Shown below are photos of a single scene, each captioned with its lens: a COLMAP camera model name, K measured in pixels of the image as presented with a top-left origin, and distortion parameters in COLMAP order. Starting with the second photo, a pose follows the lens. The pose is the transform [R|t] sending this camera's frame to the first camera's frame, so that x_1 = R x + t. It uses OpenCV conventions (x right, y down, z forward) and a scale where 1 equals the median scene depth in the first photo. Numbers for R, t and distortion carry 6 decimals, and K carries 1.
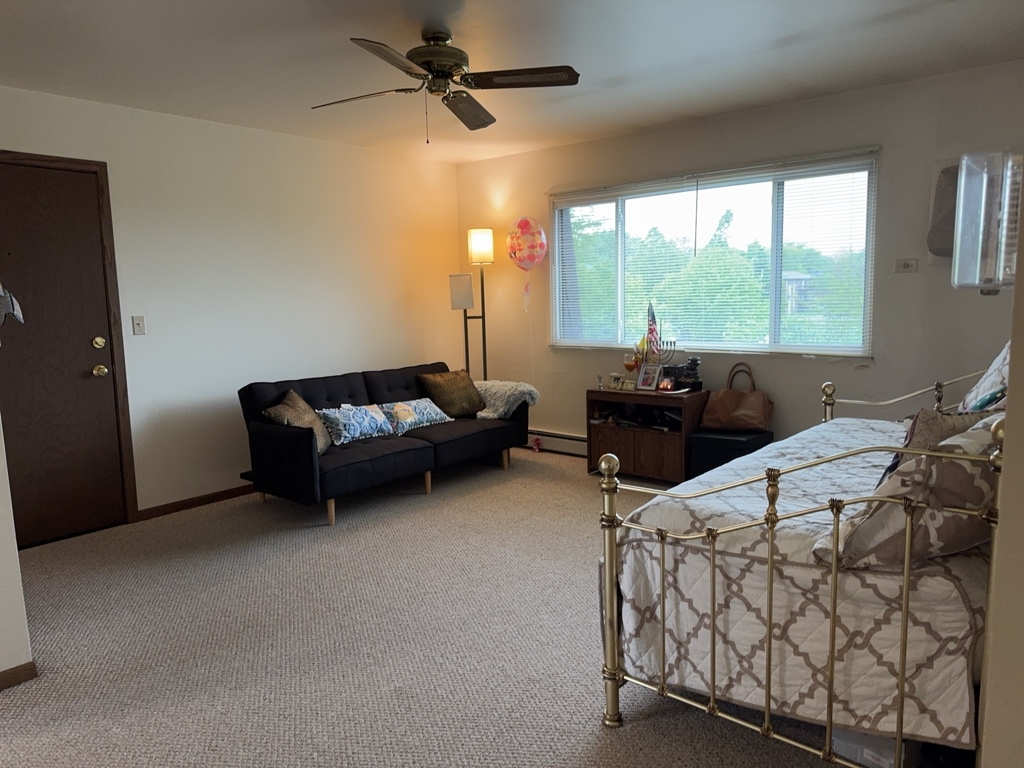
lens RADIAL K [[722.8, 0, 510.0], [0, 722.8, 385.8], [0, 0, 1]] dist [0.004267, -0.007887]
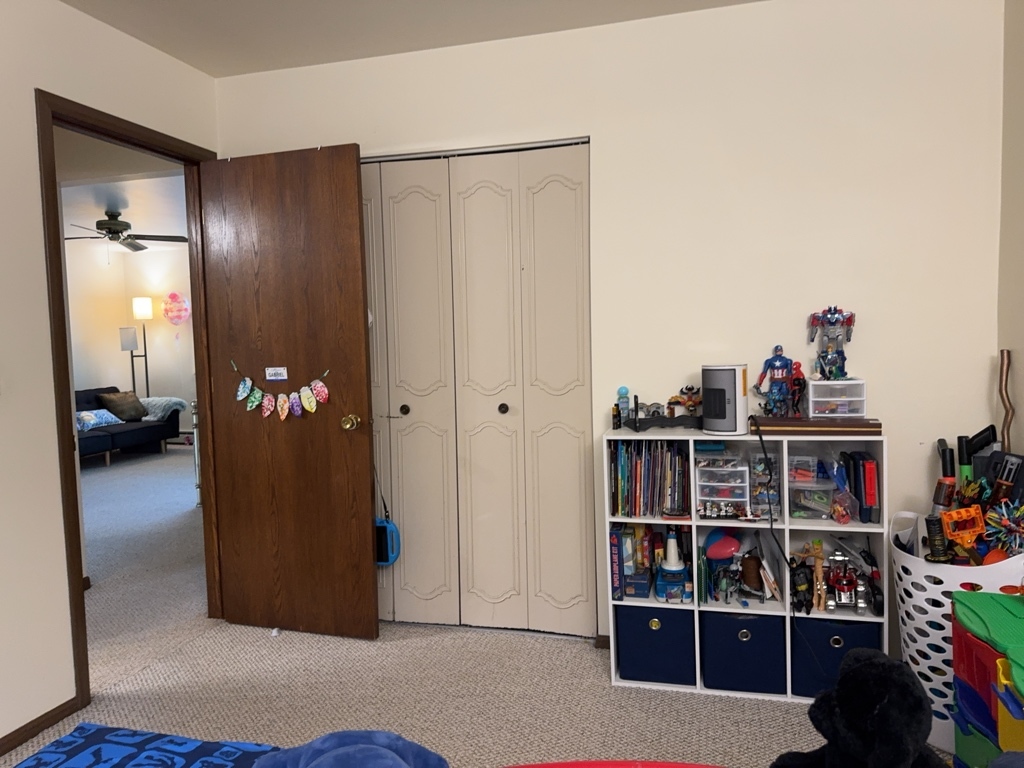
lens RADIAL K [[722.8, 0, 507.7], [0, 722.8, 384.0], [0, 0, 1]] dist [0.004267, -0.007887]
pose [[0.913759, -0.022347, 0.405642, 0.041330], [0.050539, 0.996983, -0.058921, 0.093222], [-0.403101, 0.074340, 0.912131, -0.689169]]
